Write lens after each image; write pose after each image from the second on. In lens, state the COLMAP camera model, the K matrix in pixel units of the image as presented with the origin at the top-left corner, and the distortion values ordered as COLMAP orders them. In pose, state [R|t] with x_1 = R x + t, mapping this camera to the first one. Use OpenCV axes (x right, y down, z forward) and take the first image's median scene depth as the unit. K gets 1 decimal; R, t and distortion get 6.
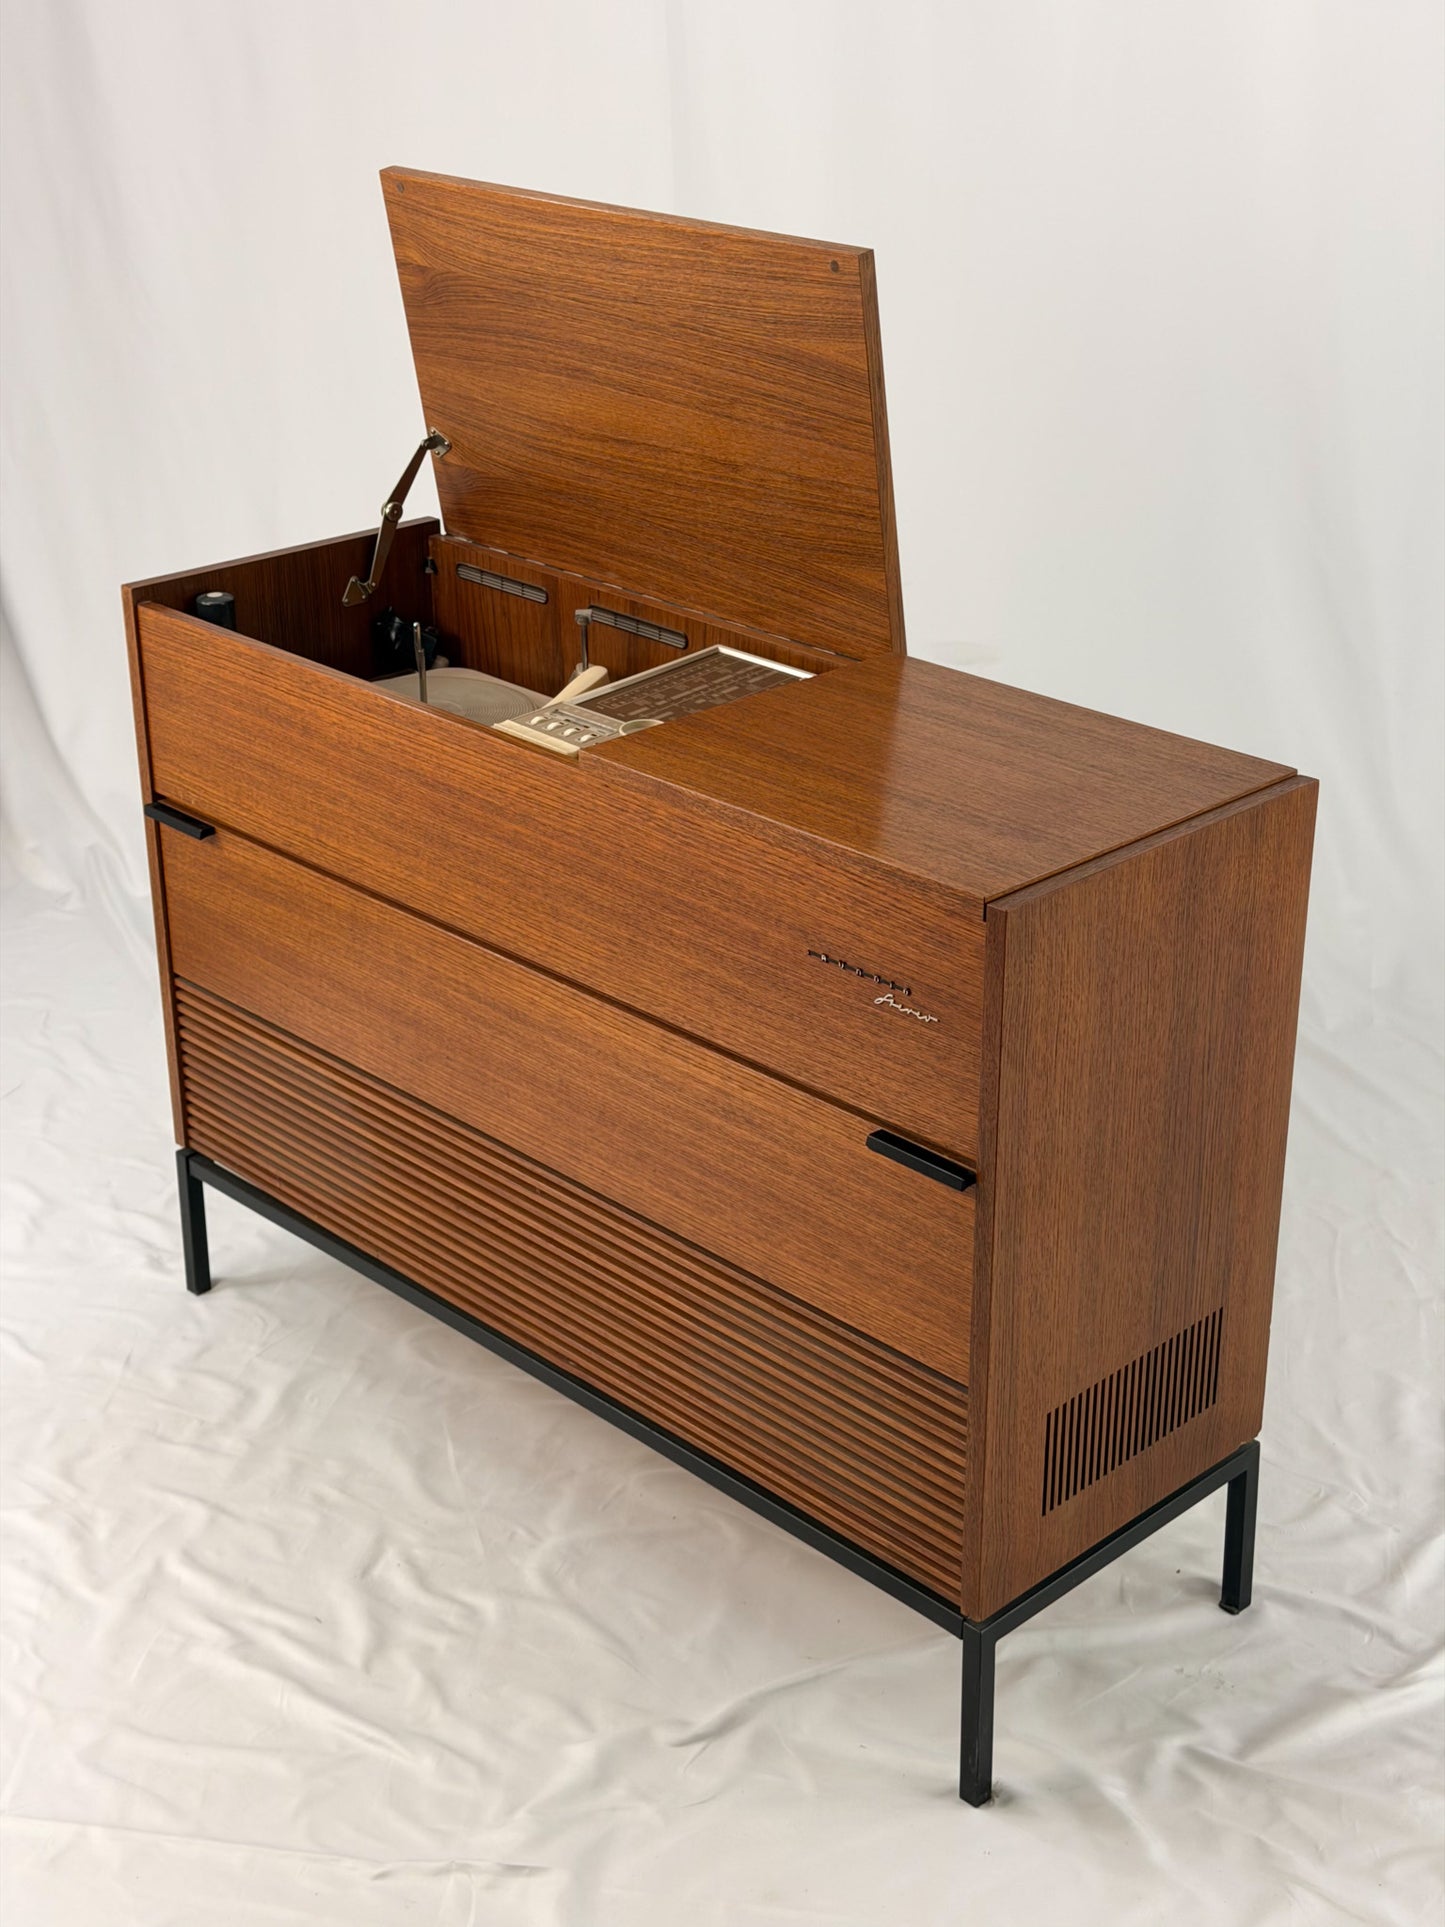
lens RADIAL K [[2756.9, 0, 749.5], [0, 2756.9, 956.8], [0, 0, 1]] dist [0.114985, 0.000000]
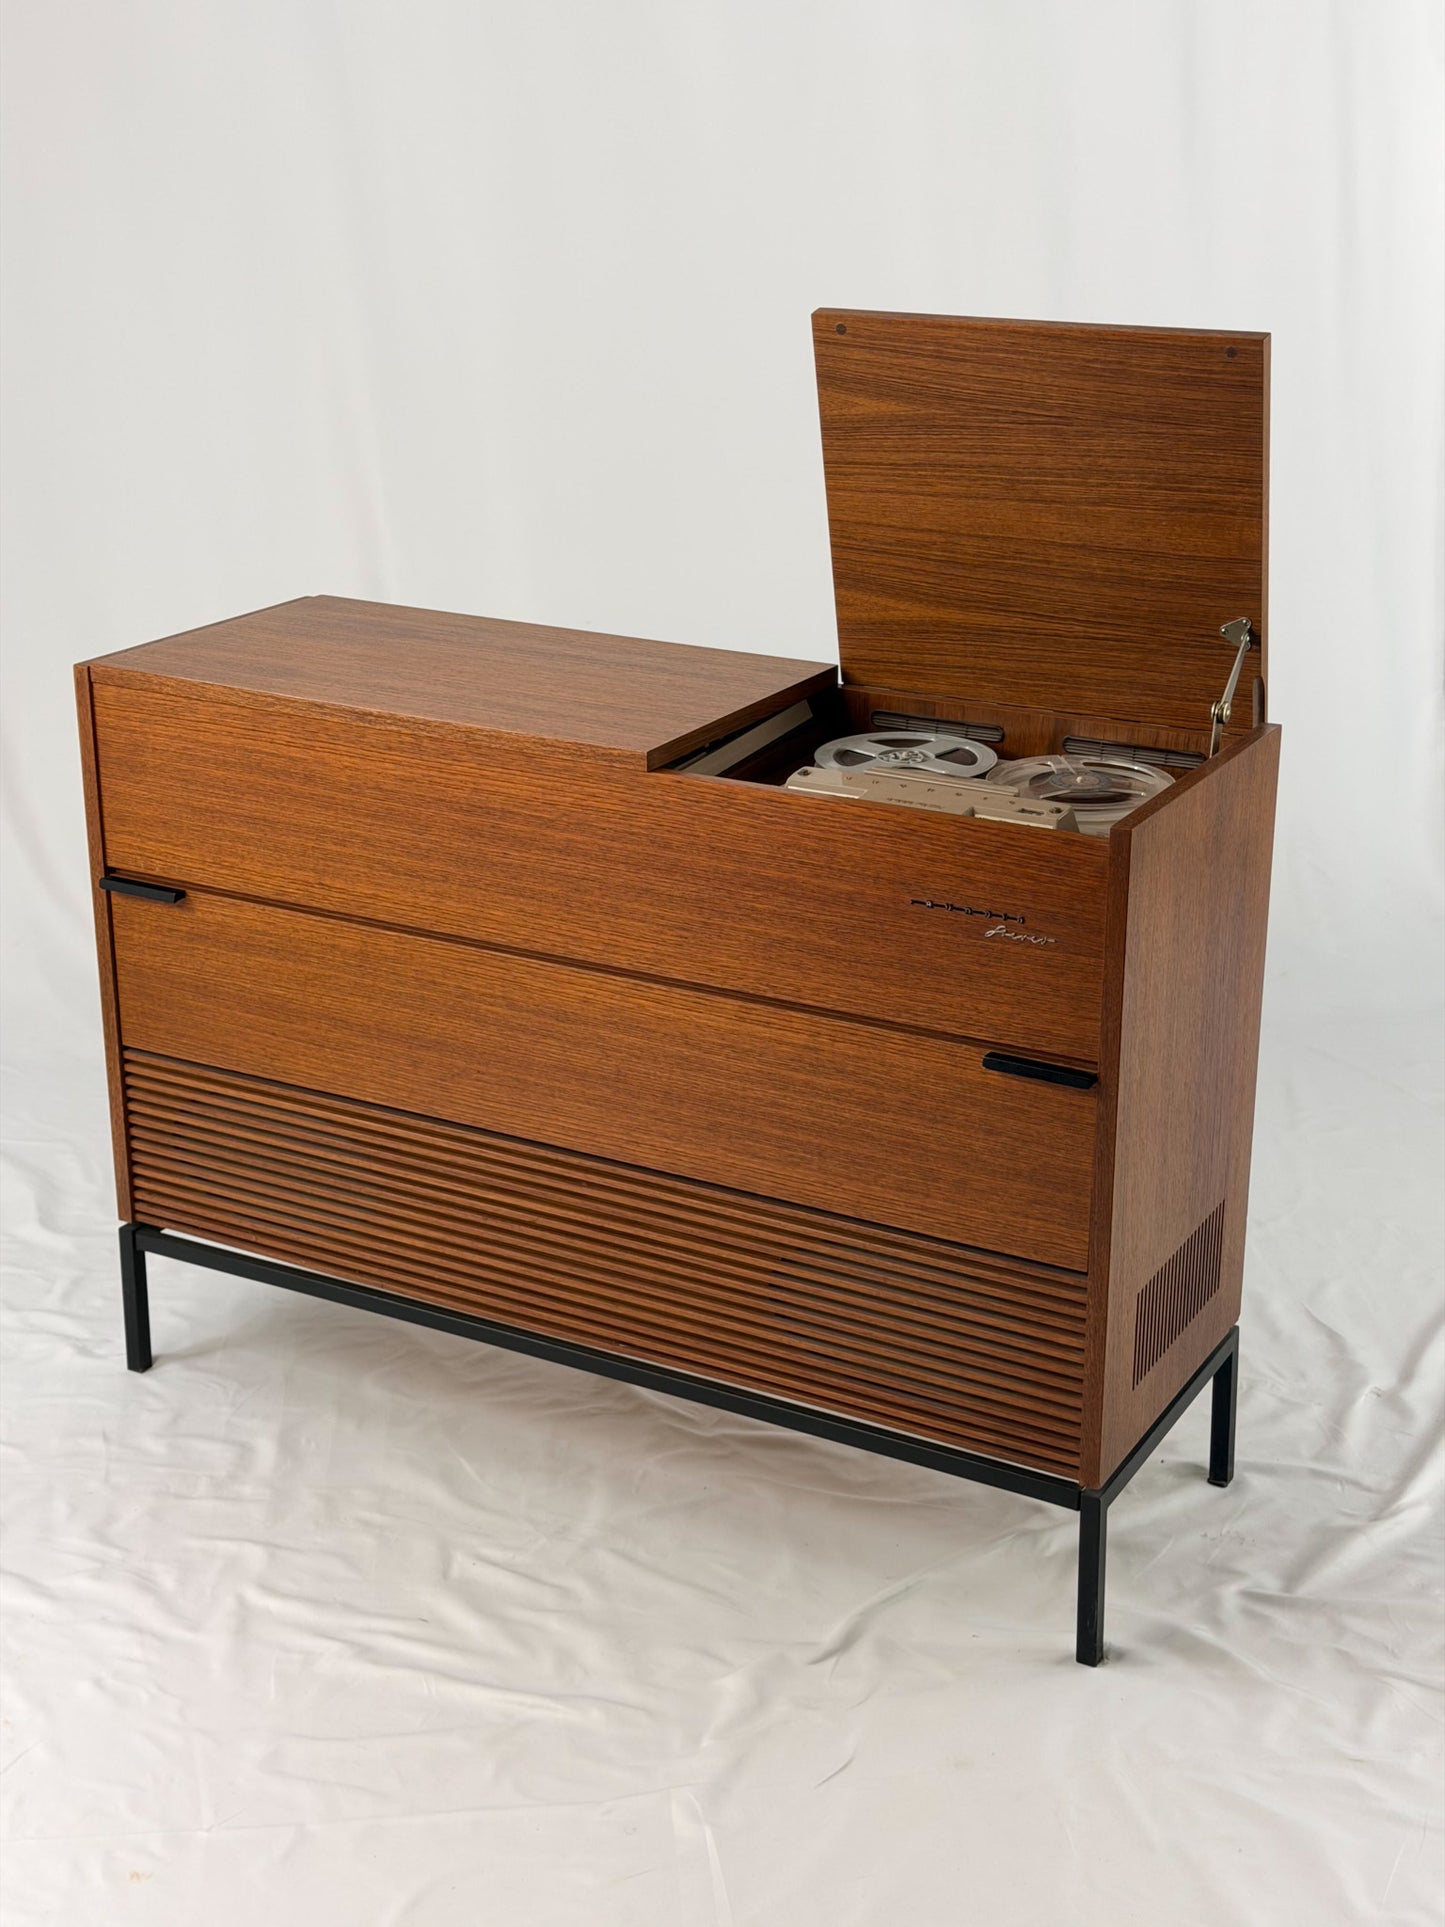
lens RADIAL K [[2756.9, 0, 734.8], [0, 2756.9, 944.8], [0, 0, 1]] dist [0.114985, 0.000000]
pose [[0.959273, -0.093679, 0.266494, -0.323060], [0.113757, 0.991641, -0.060895, 0.070433], [-0.258561, 0.088731, 0.961911, -0.055307]]
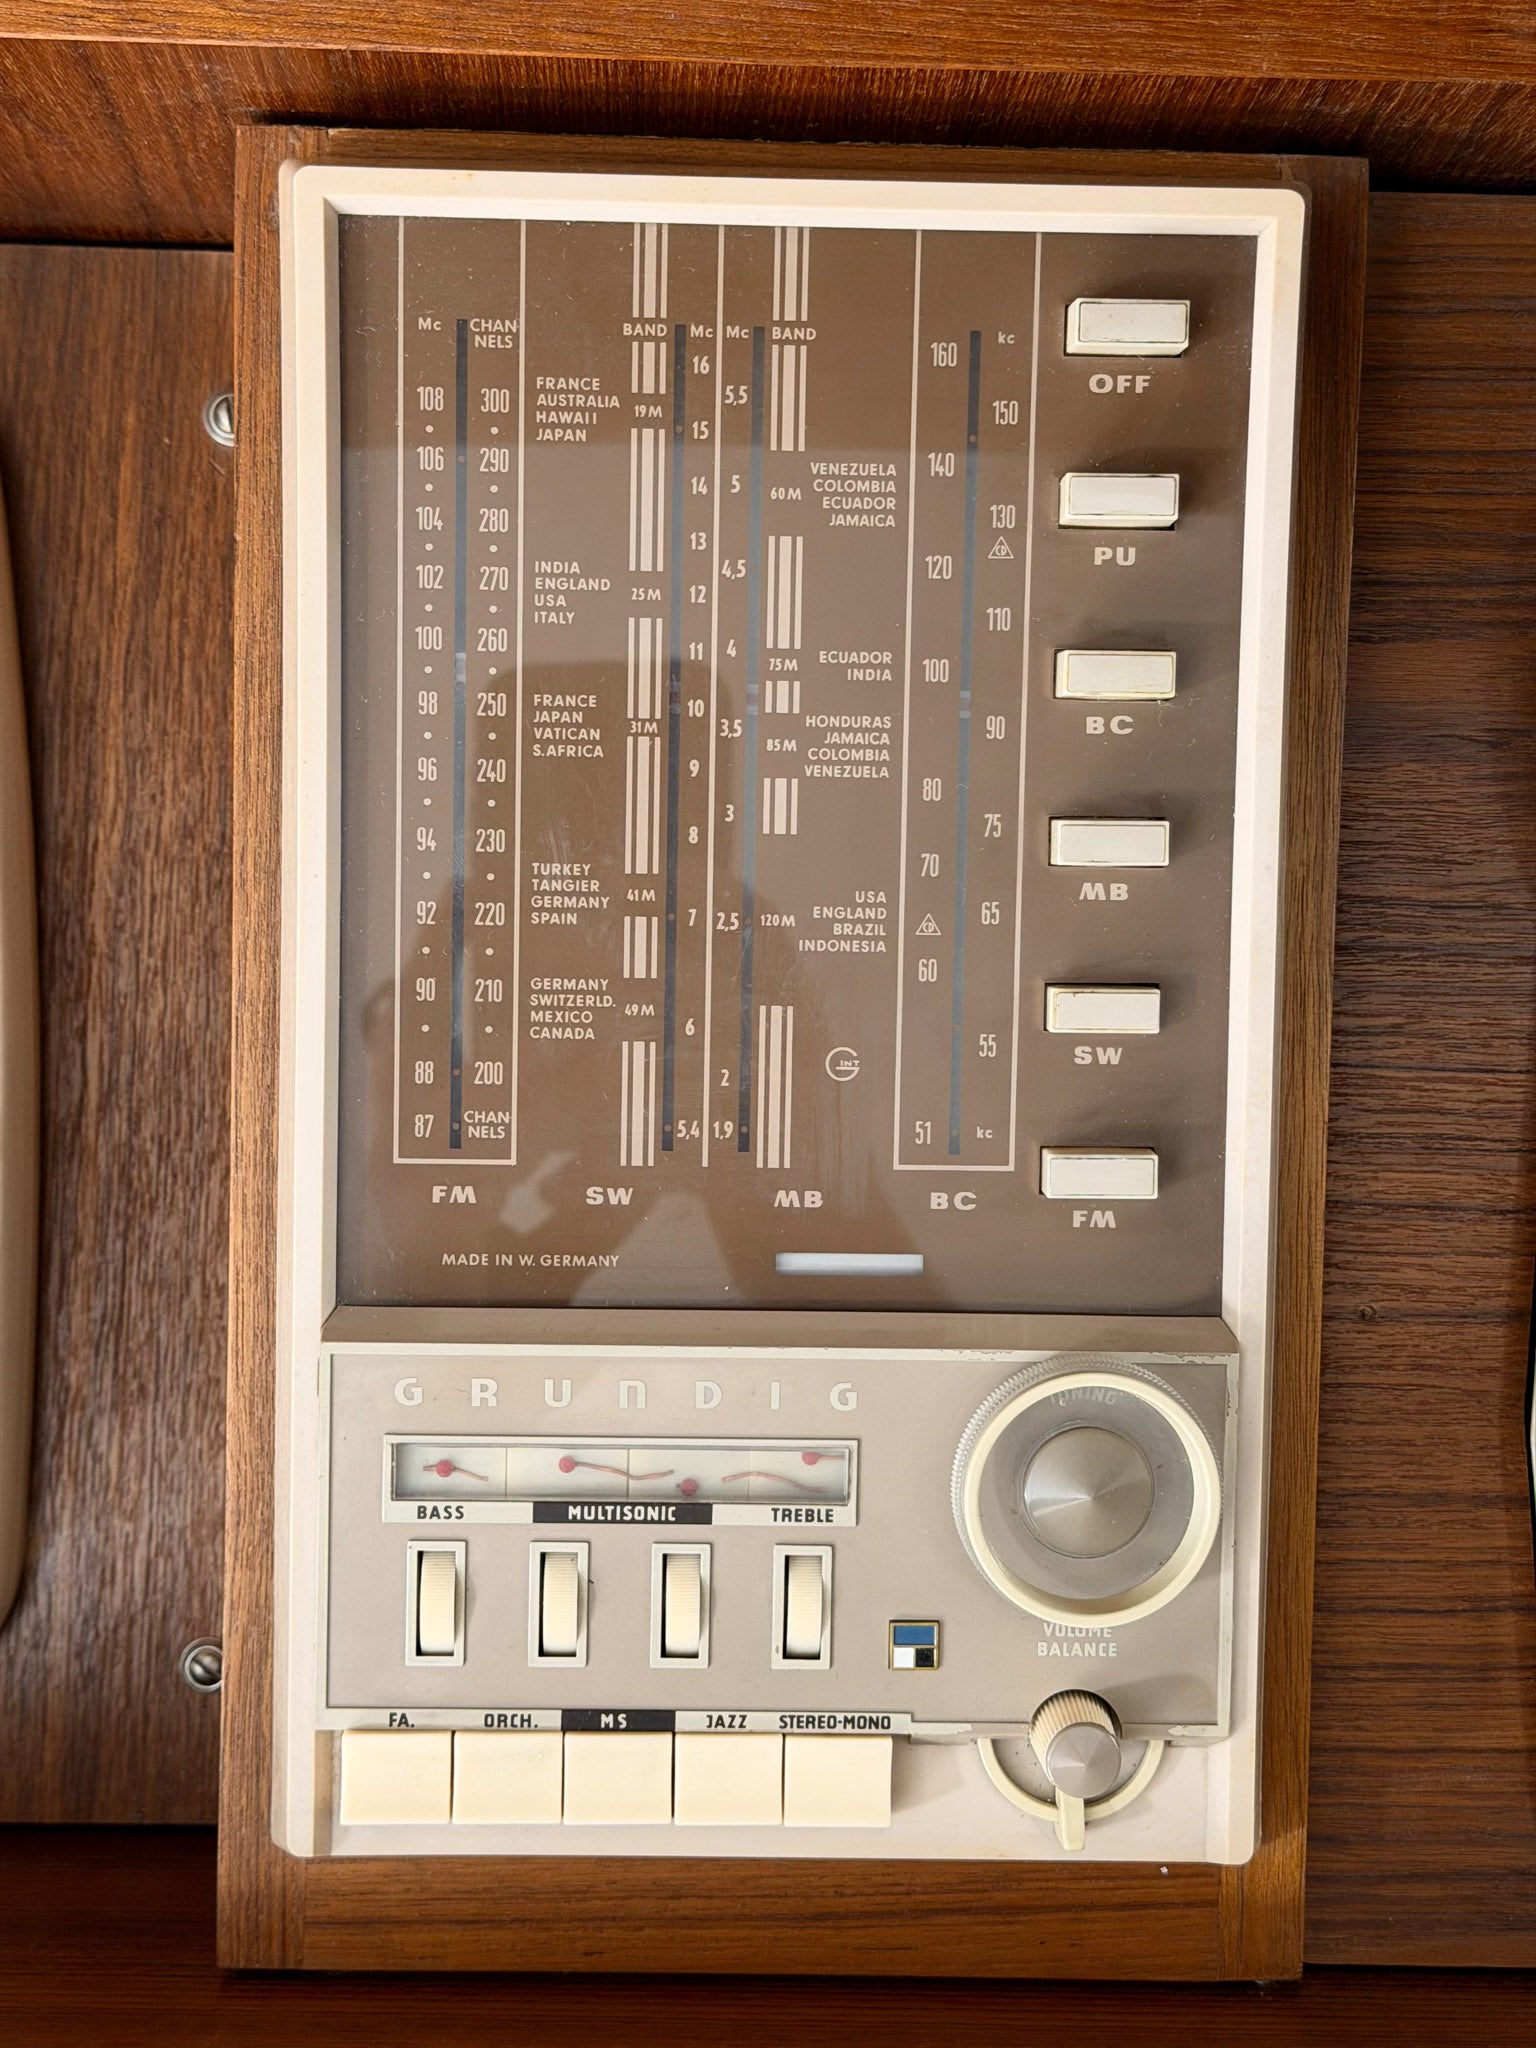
lens RADIAL K [[2930.0, 0, 811.0], [0, 2930.0, 1017.6], [0, 0, 1]] dist [0.114985, 0.000000]
pose [[0.718609, -0.695414, 0.000743, -0.029270], [0.250242, 0.259586, 0.932735, -0.307434], [-0.648829, -0.670086, 0.360562, 0.993060]]
